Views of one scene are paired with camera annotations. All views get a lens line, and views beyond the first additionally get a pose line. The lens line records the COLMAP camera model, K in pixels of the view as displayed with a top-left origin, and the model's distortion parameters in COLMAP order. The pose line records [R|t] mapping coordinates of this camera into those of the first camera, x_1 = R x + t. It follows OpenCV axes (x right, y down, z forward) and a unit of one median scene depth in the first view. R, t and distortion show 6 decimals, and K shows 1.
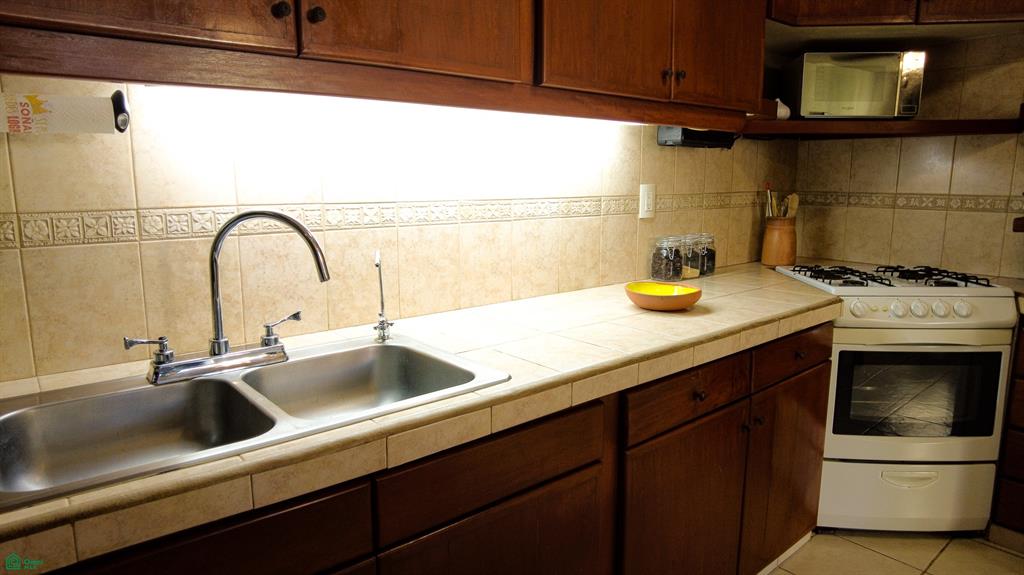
lens RADIAL K [[634.7, 0, 508.5], [0, 634.7, 287.1], [0, 0, 1]] dist [-0.004559, 0.001795]
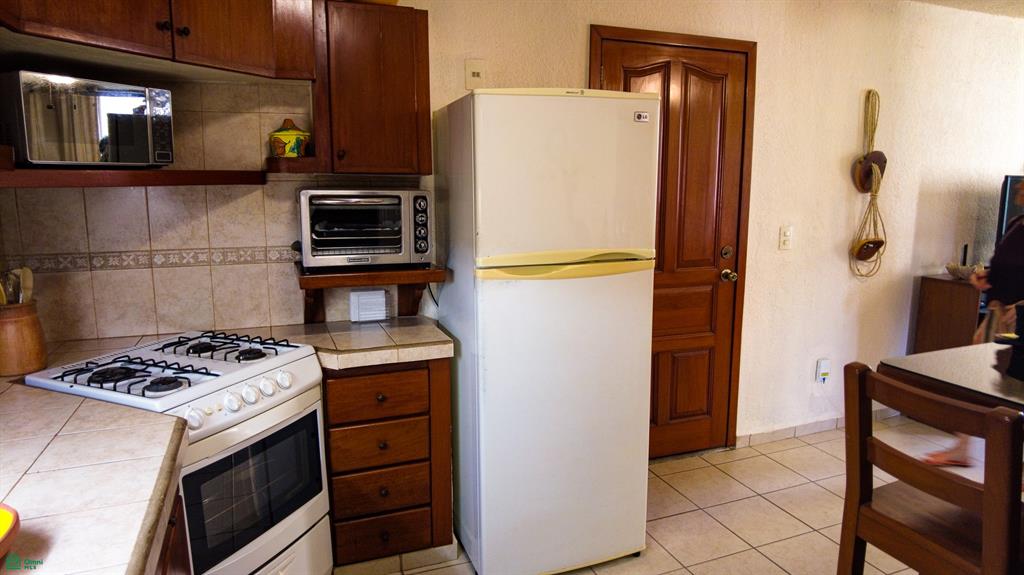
lens RADIAL K [[634.7, 0, 511.2], [0, 634.7, 286.1], [0, 0, 1]] dist [-0.004559, 0.001795]
pose [[0.333788, -0.159491, 0.929058, -0.017497], [0.156839, 0.981241, 0.112101, -0.124002], [-0.929509, 0.108295, 0.352541, 0.272165]]
